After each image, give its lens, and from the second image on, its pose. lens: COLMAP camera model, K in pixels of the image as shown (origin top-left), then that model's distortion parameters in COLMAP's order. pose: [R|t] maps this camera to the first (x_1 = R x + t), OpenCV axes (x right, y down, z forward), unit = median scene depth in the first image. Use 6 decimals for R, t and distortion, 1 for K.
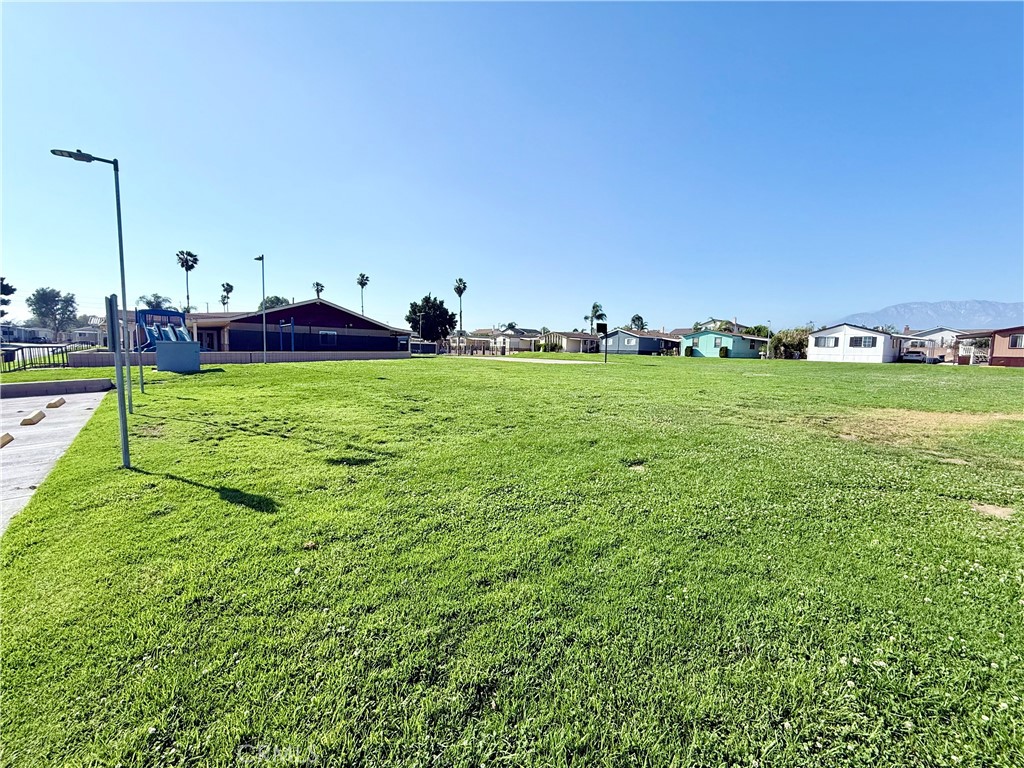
lens RADIAL K [[409.0, 0, 515.4], [0, 409.0, 383.2], [0, 0, 1]] dist [-0.002085, -0.000230]
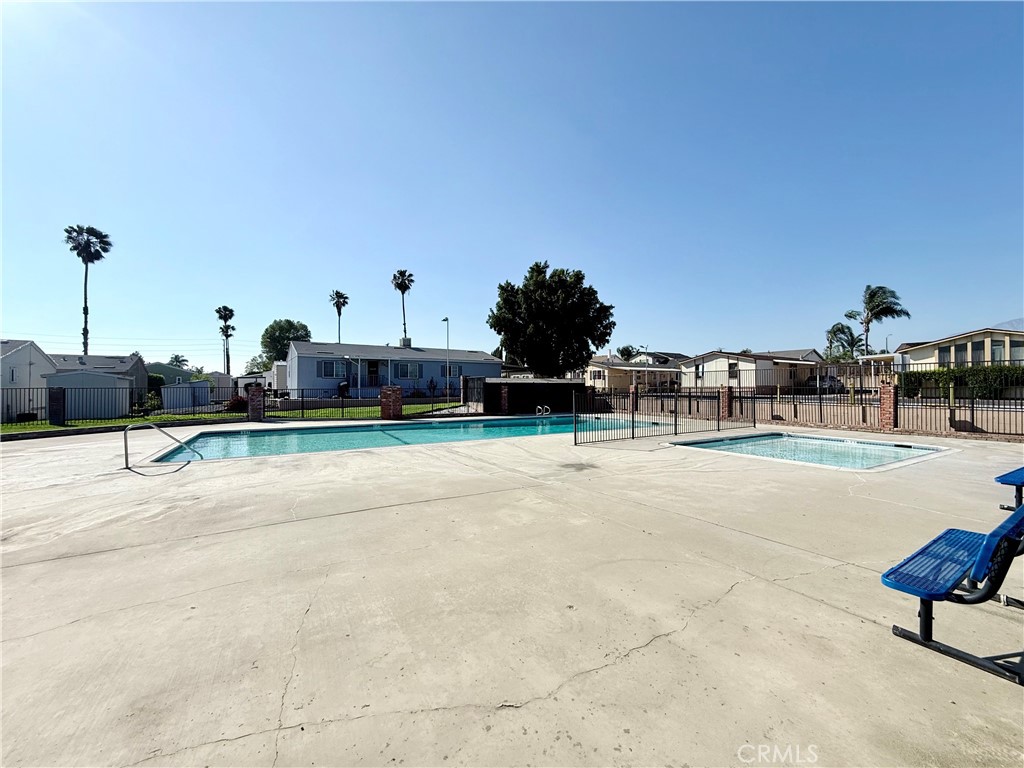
lens RADIAL K [[407.9, 0, 508.9], [0, 407.9, 383.2], [0, 0, 1]] dist [-0.000184, 0.000387]
pose [[0.990166, -0.030330, -0.136568, -0.194168], [0.017679, 0.995518, -0.092907, -0.059860], [0.138774, 0.089579, 0.986264, 0.607325]]
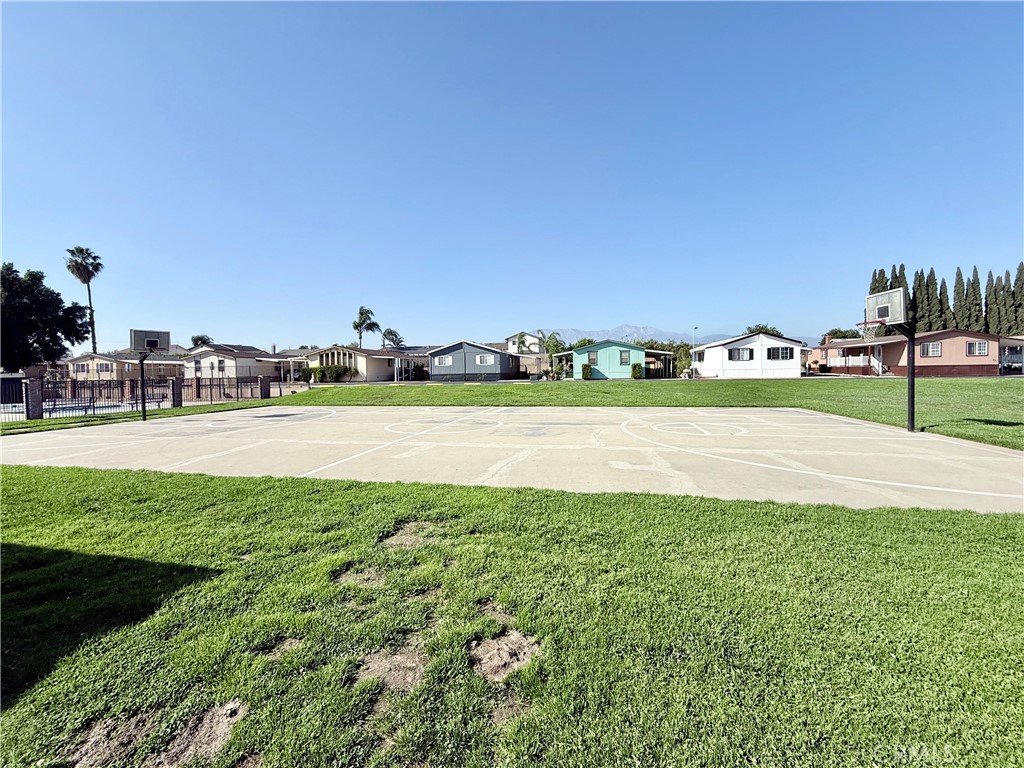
lens RADIAL K [[407.9, 0, 508.9], [0, 407.9, 383.2], [0, 0, 1]] dist [-0.000184, 0.000387]
pose [[0.773309, -0.056438, 0.631512, -0.076081], [0.087260, 0.996026, -0.017838, -0.040068], [-0.627996, 0.068901, 0.775160, 0.381170]]
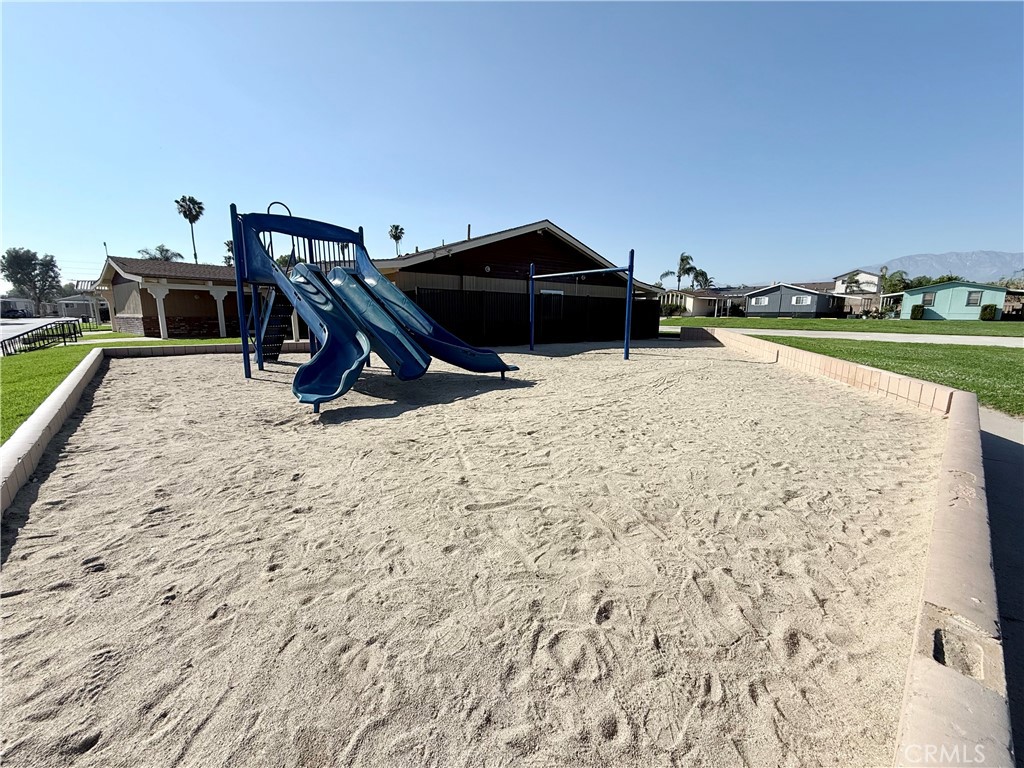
lens RADIAL K [[407.9, 0, 508.9], [0, 407.9, 383.2], [0, 0, 1]] dist [-0.000184, 0.000387]
pose [[0.999801, -0.019847, -0.002183, -0.202544], [0.019963, 0.995709, 0.090357, -0.022810], [0.000380, -0.090382, 0.995907, 0.189912]]
